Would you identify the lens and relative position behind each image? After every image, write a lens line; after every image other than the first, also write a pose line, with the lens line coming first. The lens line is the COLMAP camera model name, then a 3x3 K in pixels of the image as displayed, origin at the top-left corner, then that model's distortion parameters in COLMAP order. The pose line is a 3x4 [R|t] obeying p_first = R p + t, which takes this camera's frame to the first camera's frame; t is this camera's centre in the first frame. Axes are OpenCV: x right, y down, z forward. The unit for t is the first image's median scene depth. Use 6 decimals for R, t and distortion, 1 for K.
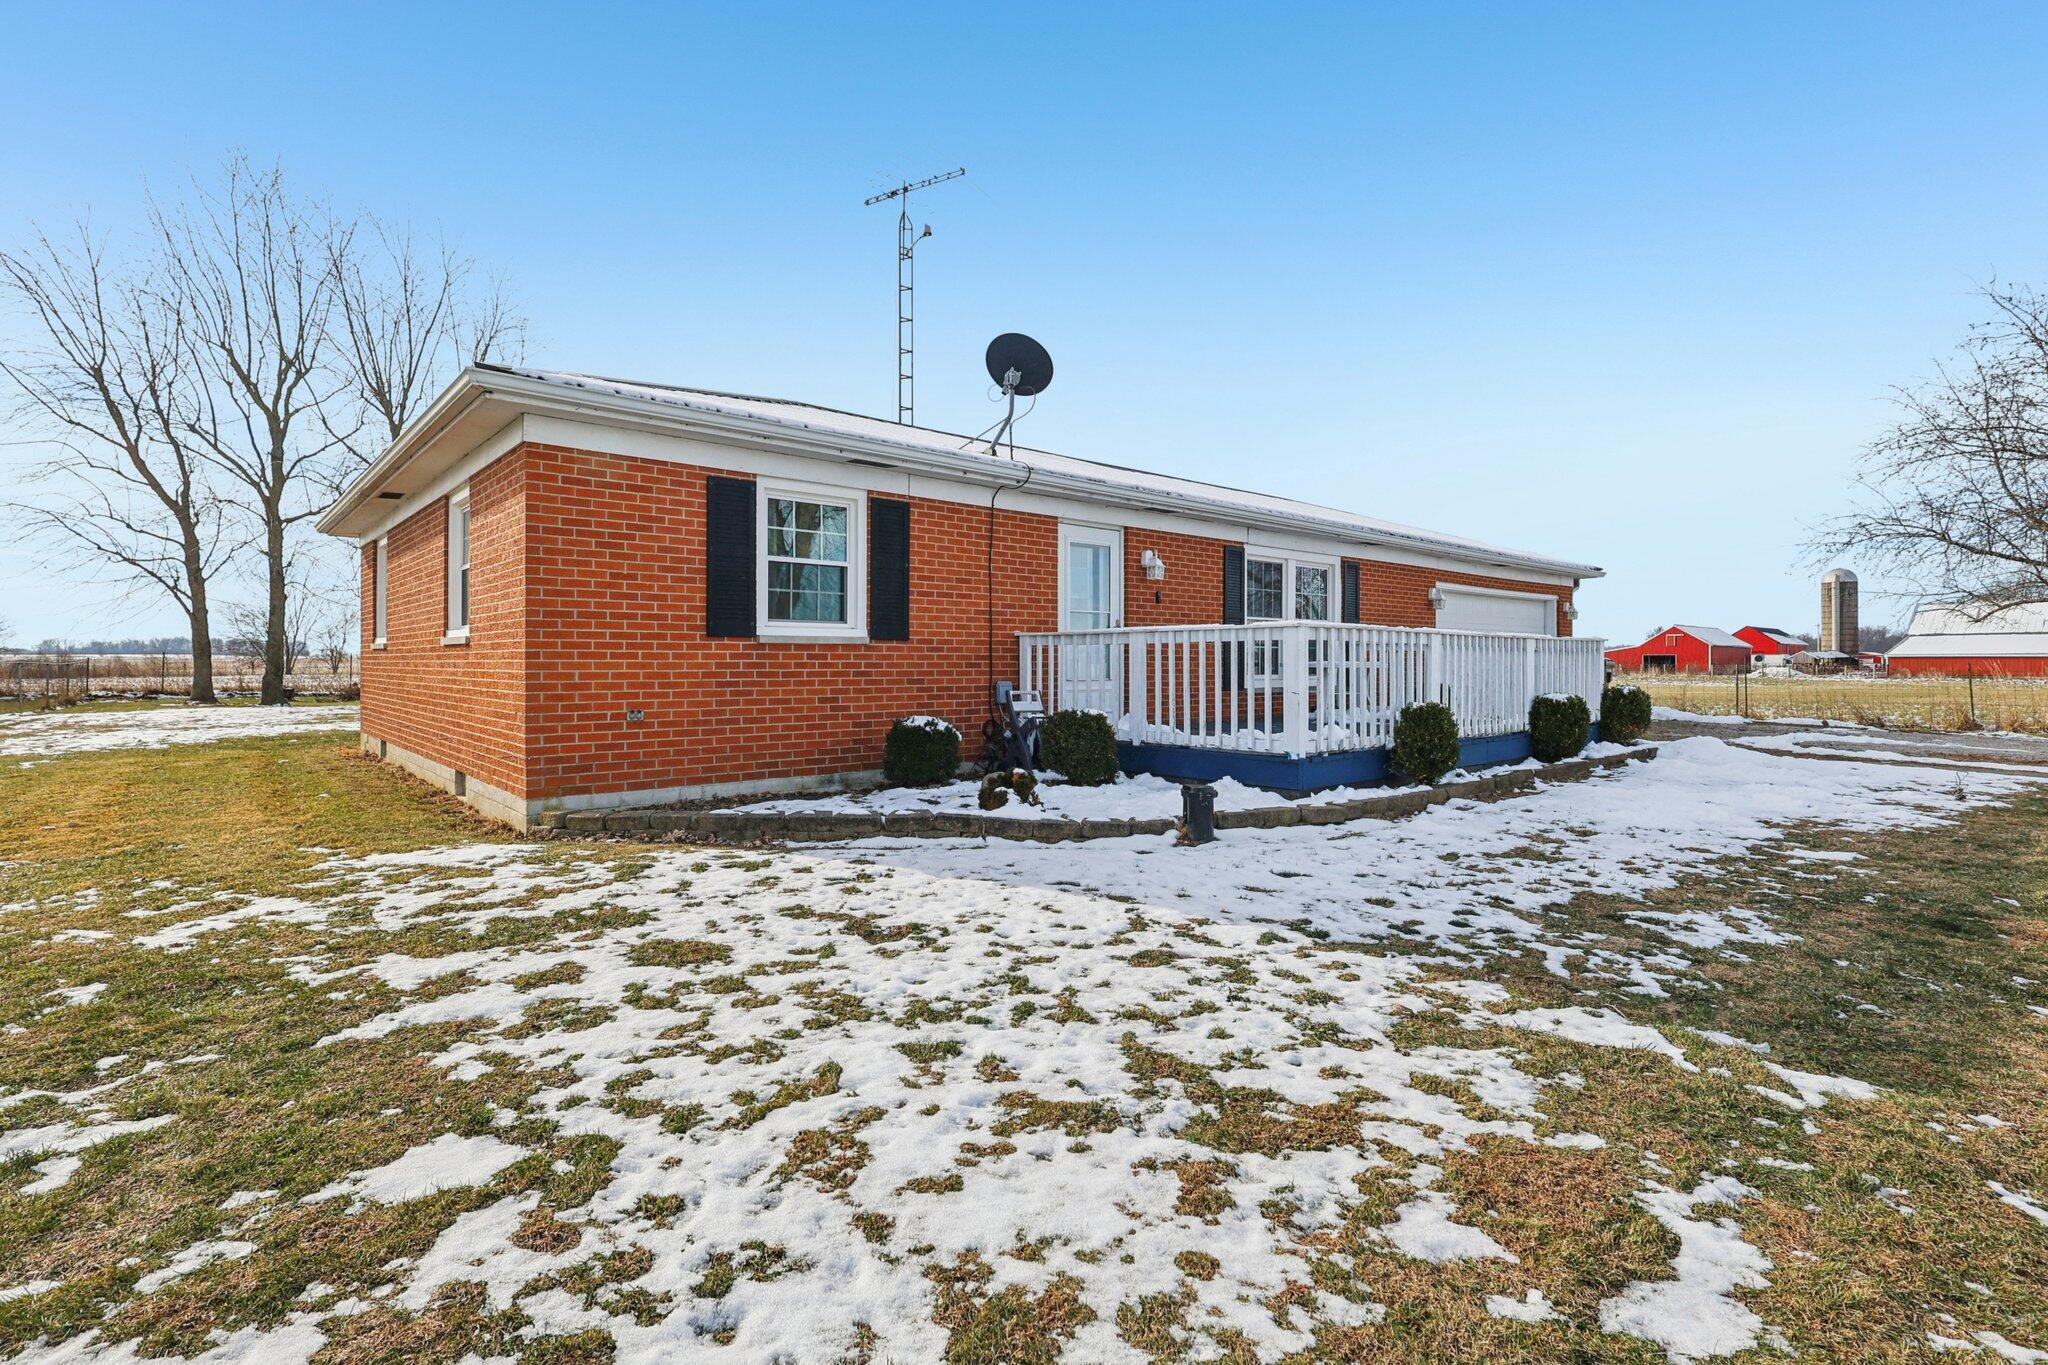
lens RADIAL K [[954.1, 0, 990.4], [0, 954.1, 654.5], [0, 0, 1]] dist [-0.000469, 0.001728]
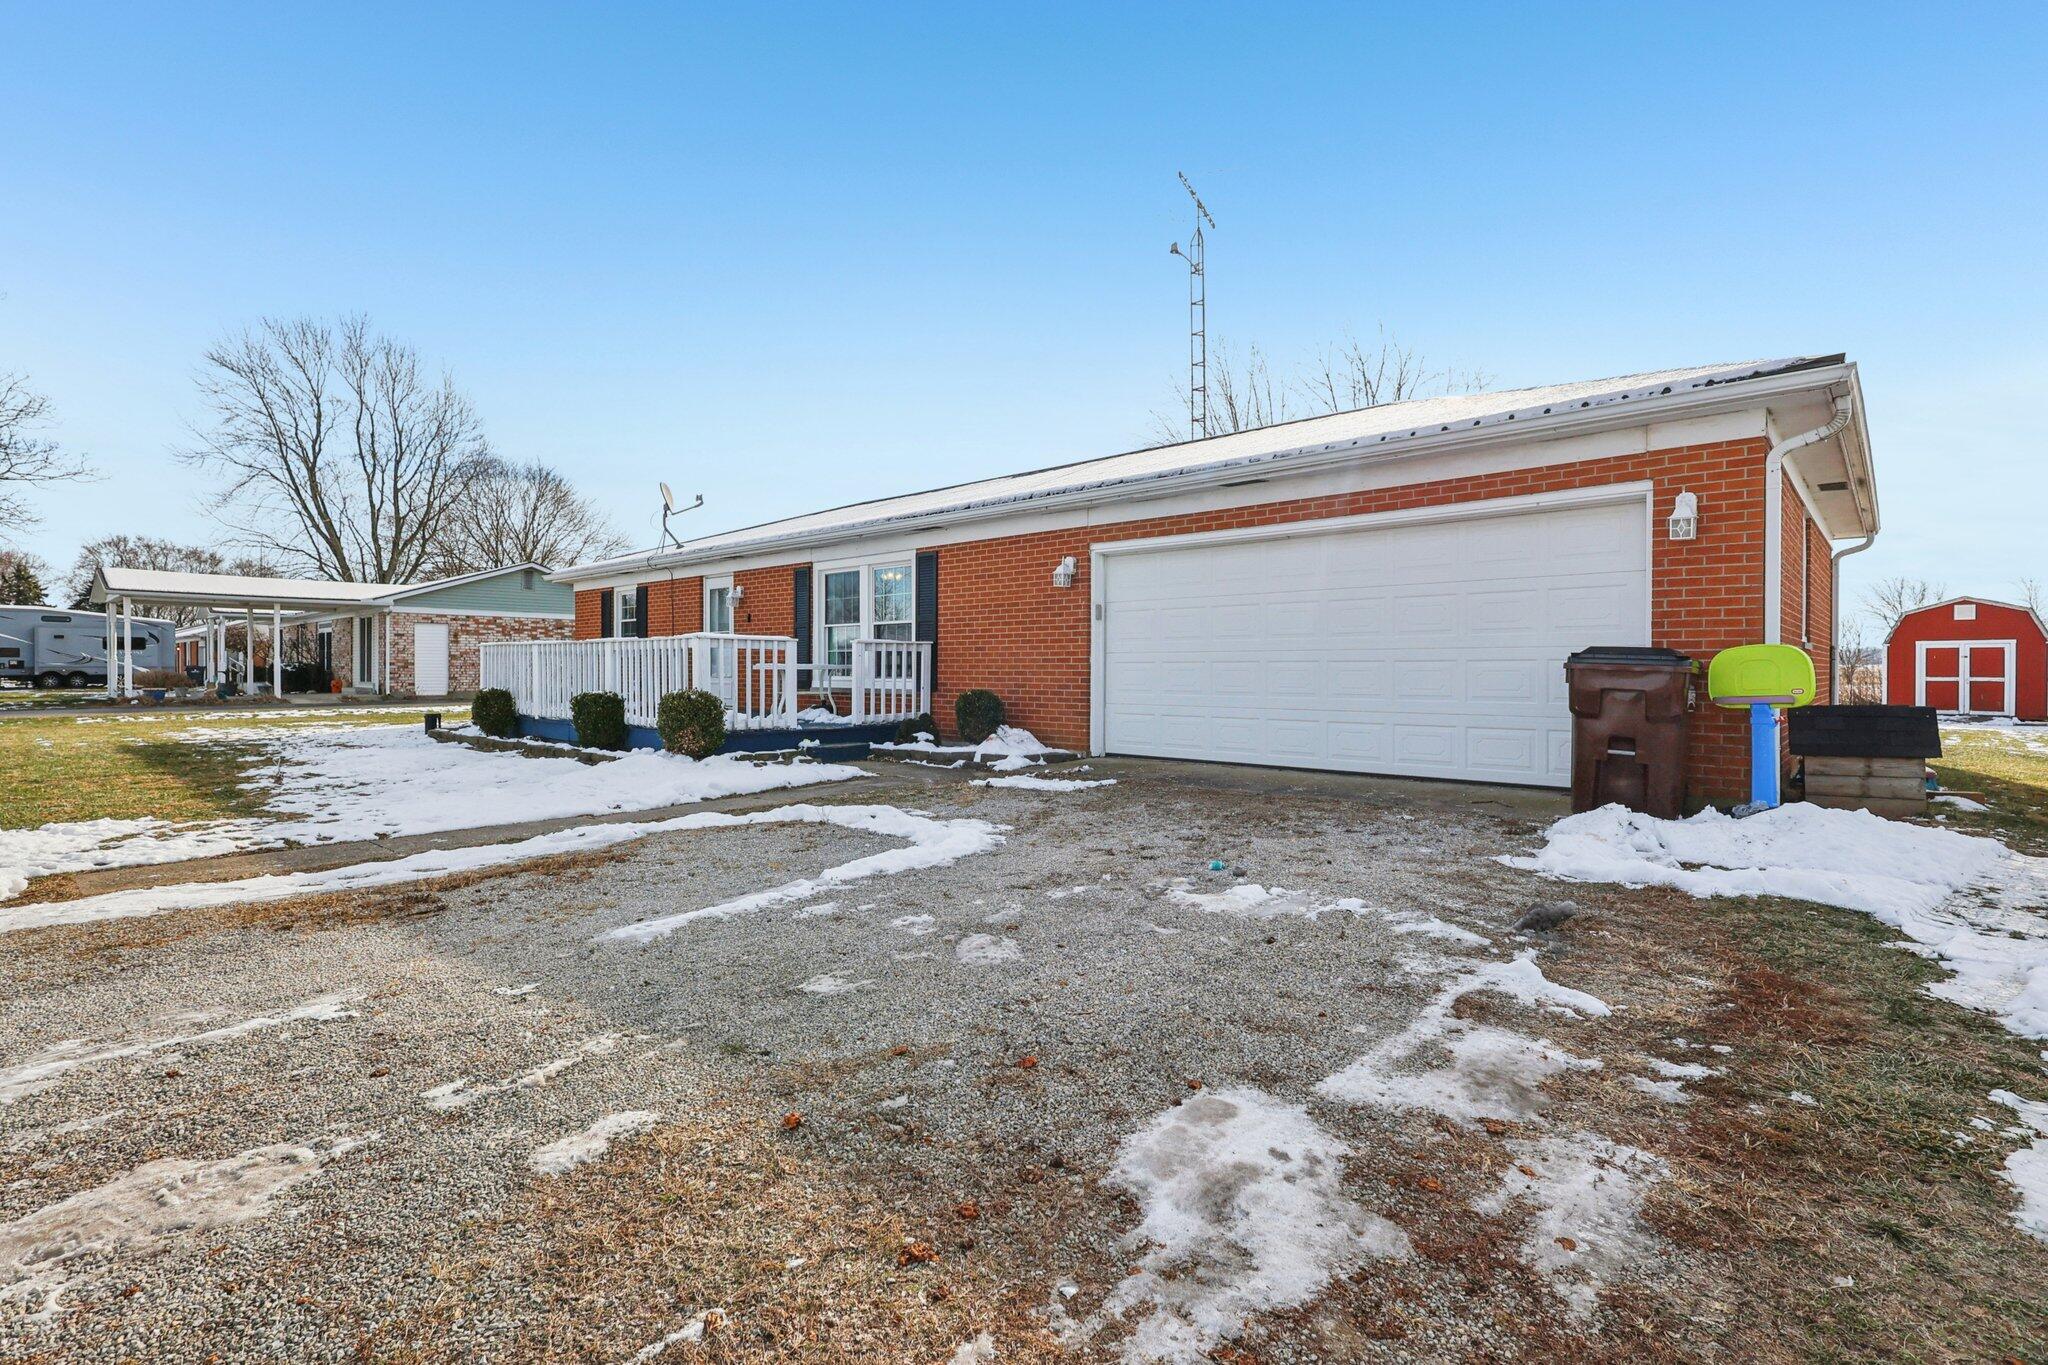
lens RADIAL K [[954.1, 0, 1041.9], [0, 954.1, 675.7], [0, 0, 1]] dist [-0.000469, 0.001728]
pose [[0.144077, 0.001843, -0.989565, 1.716230], [0.003243, 0.999992, 0.002335, 0.023900], [0.989561, -0.003545, 0.144070, 1.299686]]
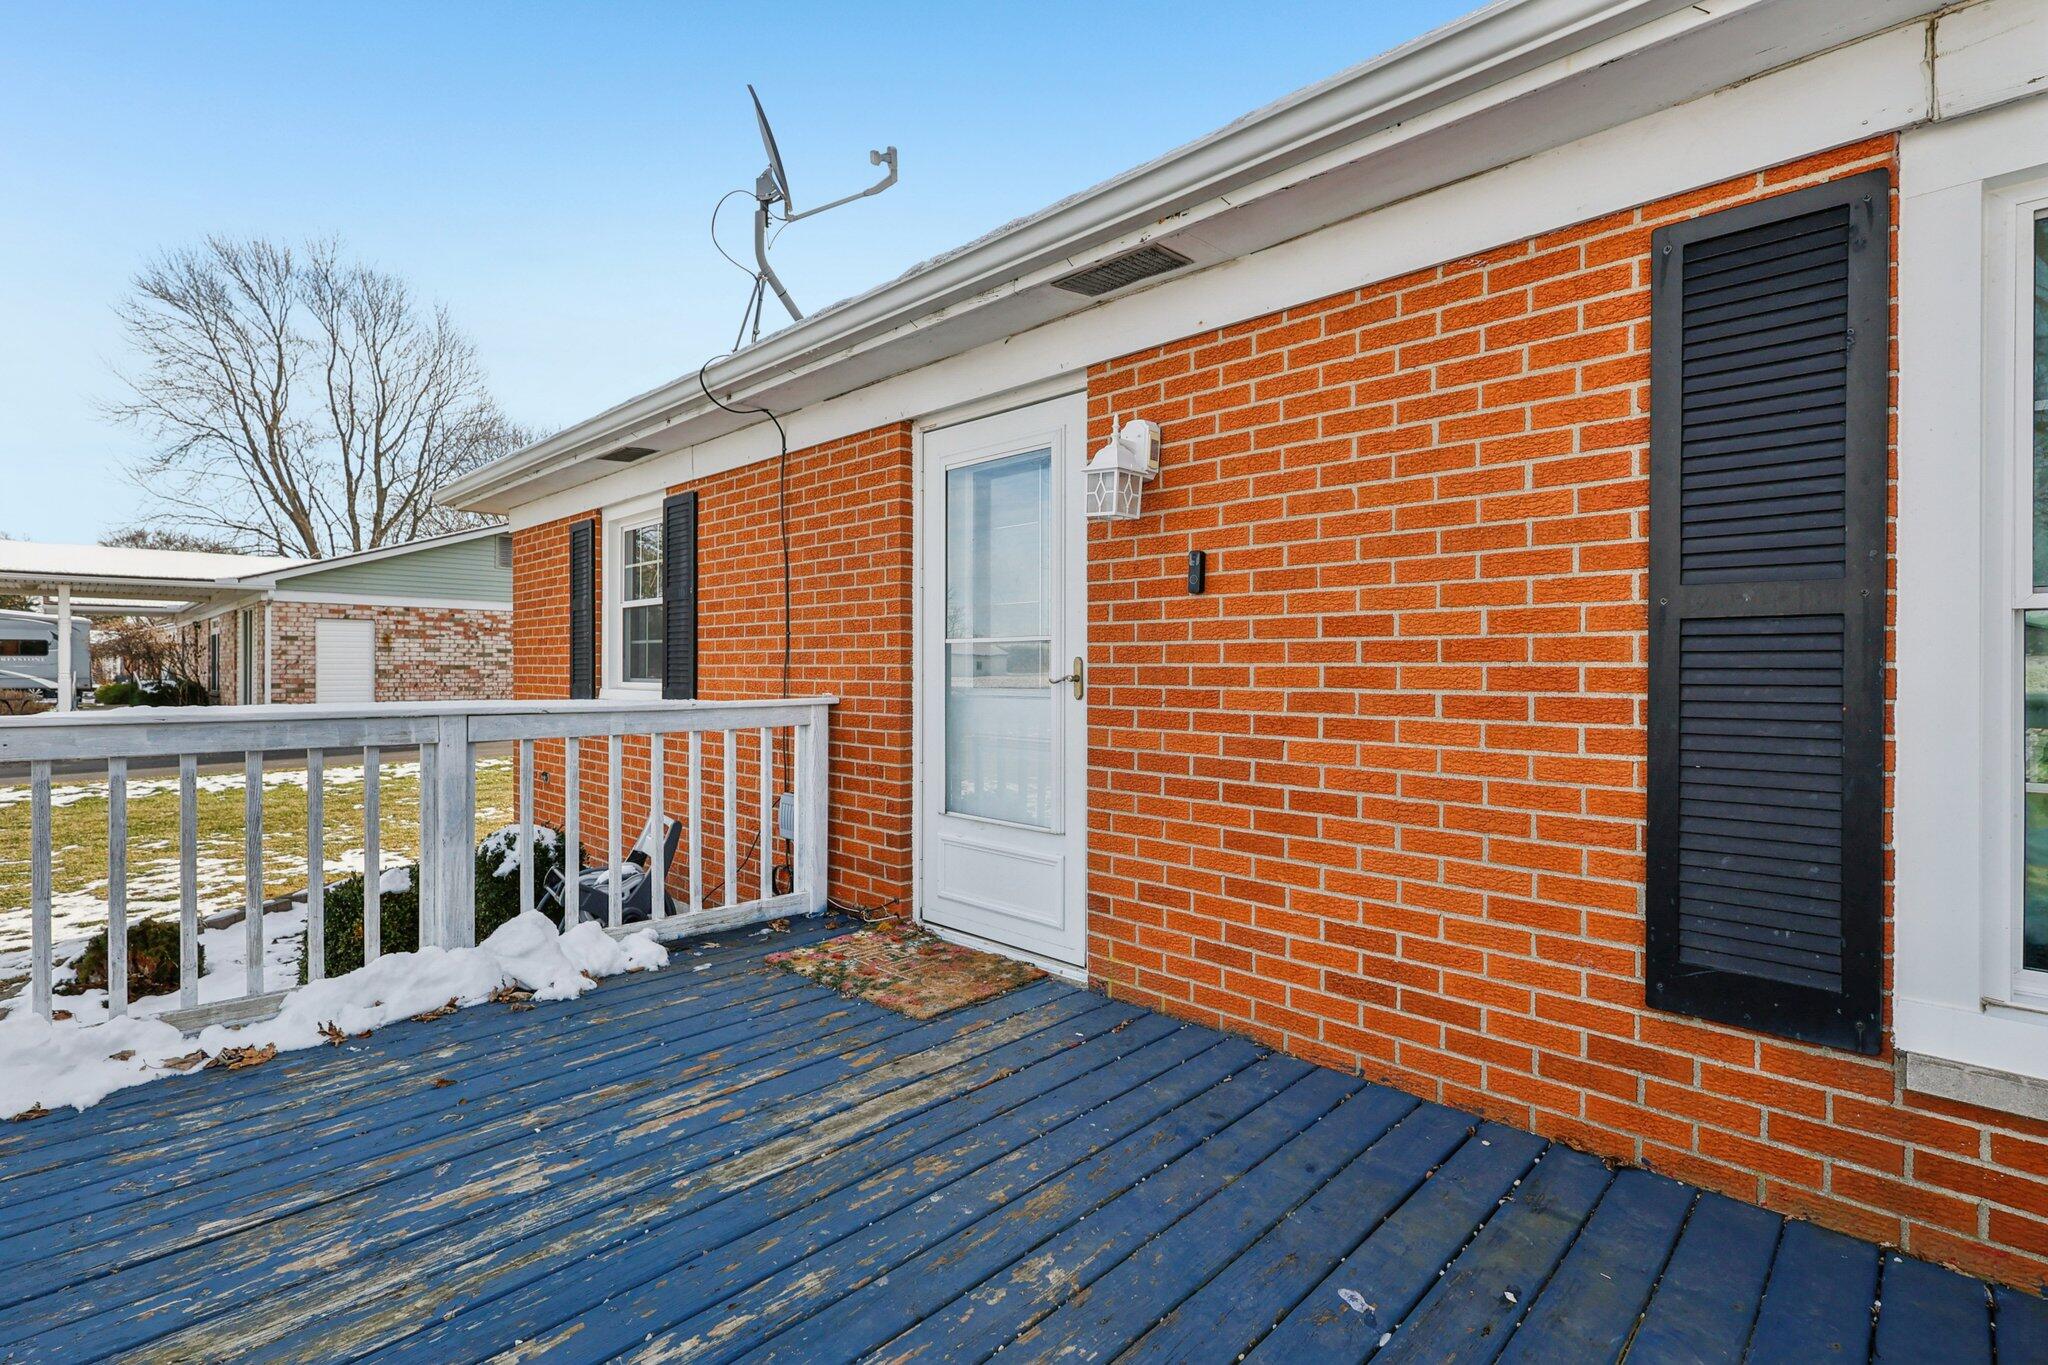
lens RADIAL K [[954.1, 0, 1028.4], [0, 954.1, 672.8], [0, 0, 1]] dist [-0.000469, 0.001728]
pose [[0.098072, 0.001362, -0.995178, 0.479929], [0.003801, 0.999991, 0.001743, -0.032703], [0.995172, -0.003954, 0.098066, 0.980432]]
